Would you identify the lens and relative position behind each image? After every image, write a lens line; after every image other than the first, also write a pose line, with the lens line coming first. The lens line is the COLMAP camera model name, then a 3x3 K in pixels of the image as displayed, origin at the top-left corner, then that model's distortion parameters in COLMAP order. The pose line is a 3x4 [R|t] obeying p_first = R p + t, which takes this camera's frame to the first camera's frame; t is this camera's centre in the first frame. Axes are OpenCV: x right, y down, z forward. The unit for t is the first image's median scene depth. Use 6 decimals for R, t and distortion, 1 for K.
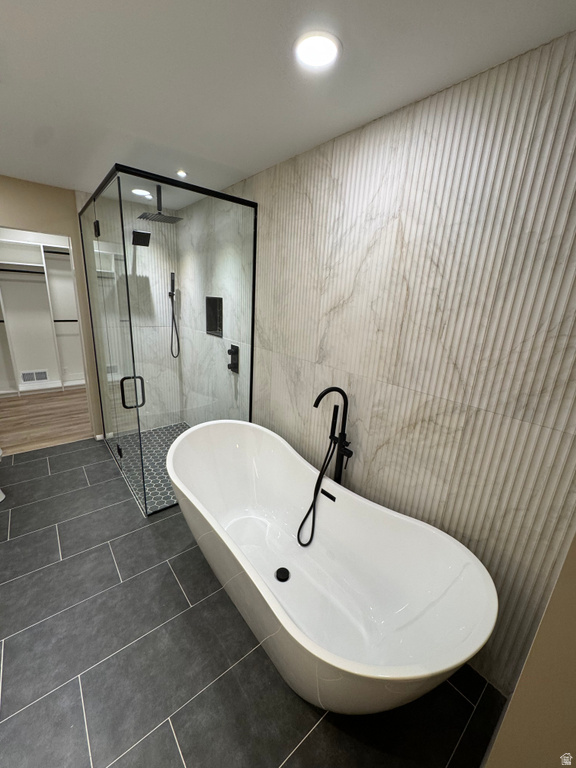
lens RADIAL K [[304.9, 0, 286.8], [0, 304.9, 384.7], [0, 0, 1]] dist [-0.001672, -0.000200]
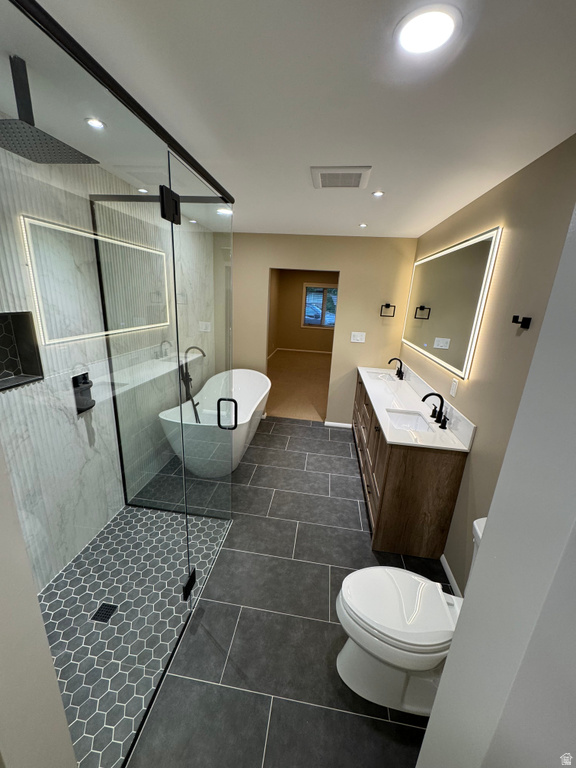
lens RADIAL K [[304.9, 0, 286.8], [0, 304.9, 384.7], [0, 0, 1]] dist [-0.001672, -0.000200]
pose [[-0.674232, -0.294762, 0.677146, -0.943197], [0.114758, 0.863944, 0.490339, -0.385305], [-0.729549, 0.408310, -0.548672, 1.003676]]
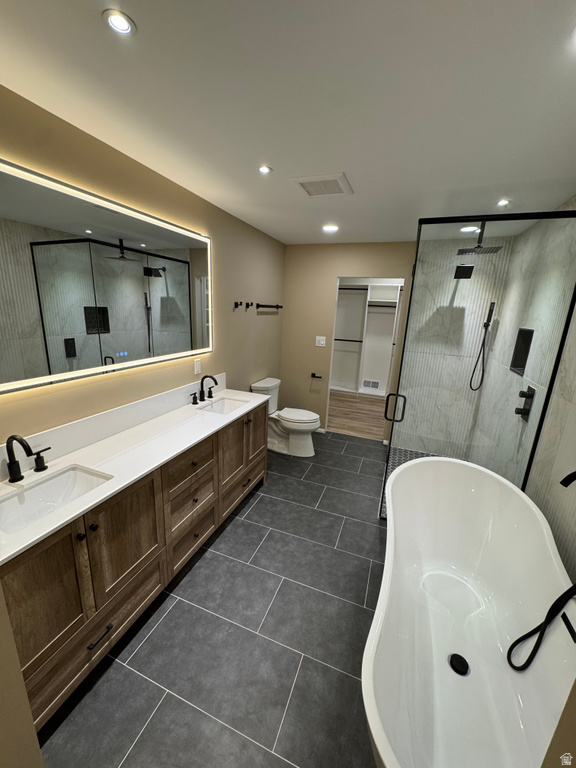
lens RADIAL K [[304.9, 0, 286.8], [0, 304.9, 384.7], [0, 0, 1]] dist [-0.001672, -0.000200]
pose [[0.490307, 0.181322, -0.852479, 0.192356], [-0.255697, 0.965004, 0.058191, -0.015975], [0.833197, 0.189445, 0.519512, 0.032653]]
